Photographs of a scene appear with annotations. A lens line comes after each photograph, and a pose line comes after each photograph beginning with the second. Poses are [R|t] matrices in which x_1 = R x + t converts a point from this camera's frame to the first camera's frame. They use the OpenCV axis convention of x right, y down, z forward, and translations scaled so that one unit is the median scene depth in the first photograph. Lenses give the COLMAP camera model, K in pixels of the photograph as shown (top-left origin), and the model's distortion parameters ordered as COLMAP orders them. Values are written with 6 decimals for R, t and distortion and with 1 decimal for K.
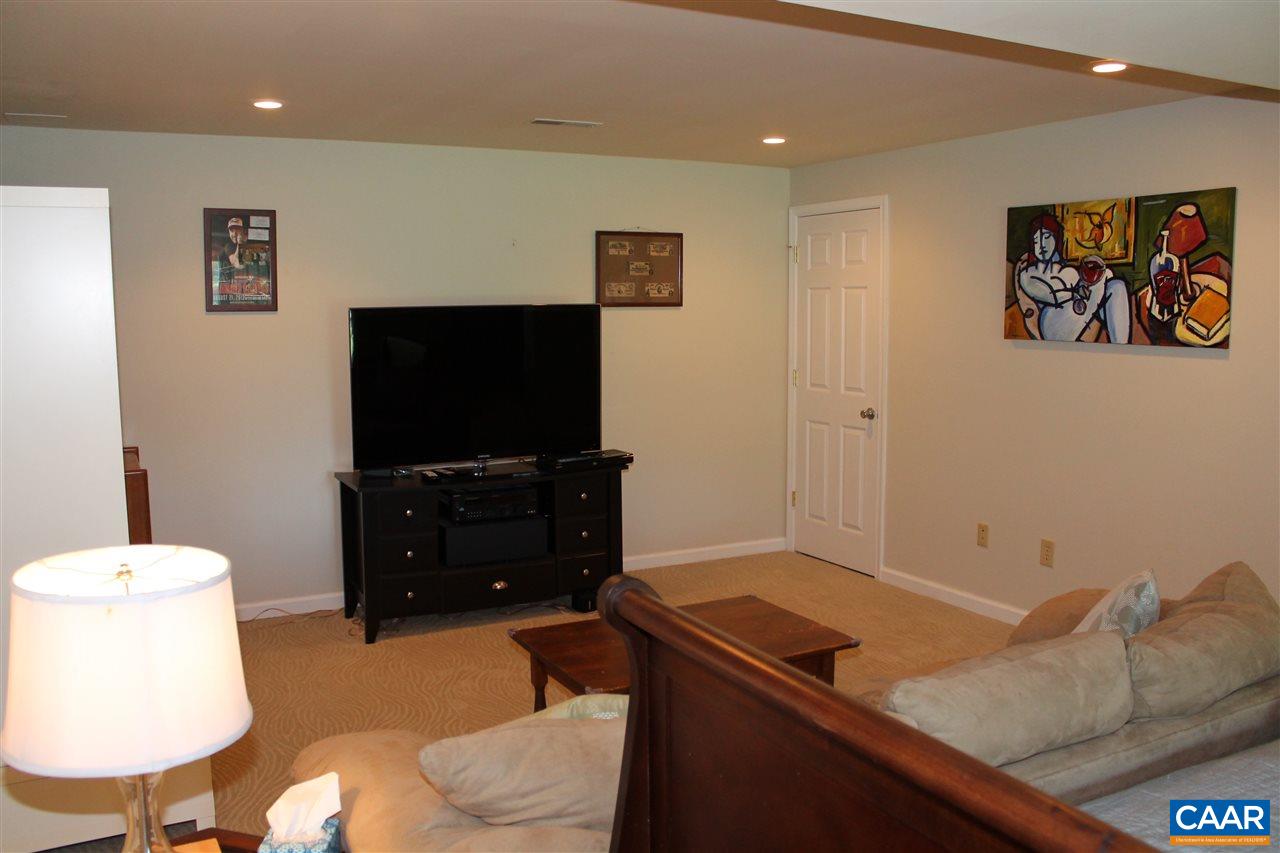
lens RADIAL K [[1081.5, 0, 640.0], [0, 1081.5, 426.5], [0, 0, 1]] dist [-0.170656, 0.162268]
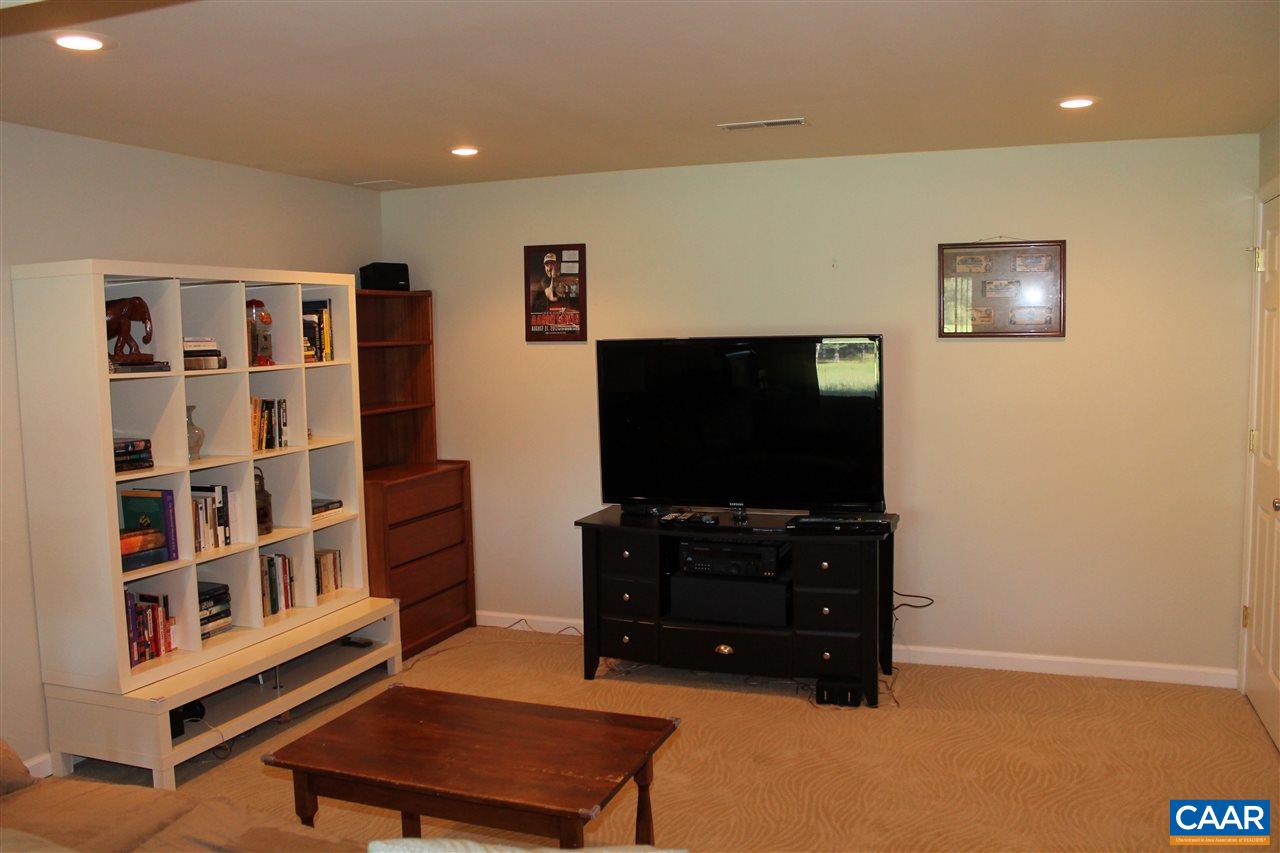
lens RADIAL K [[1081.5, 0, 640.0], [0, 1081.5, 426.5], [0, 0, 1]] dist [-0.170656, 0.162268]
pose [[0.651502, 0.065839, -0.755784, 0.500031], [-0.069910, 0.997198, 0.026605, -0.058380], [0.755418, 0.035504, 0.654280, 0.360231]]
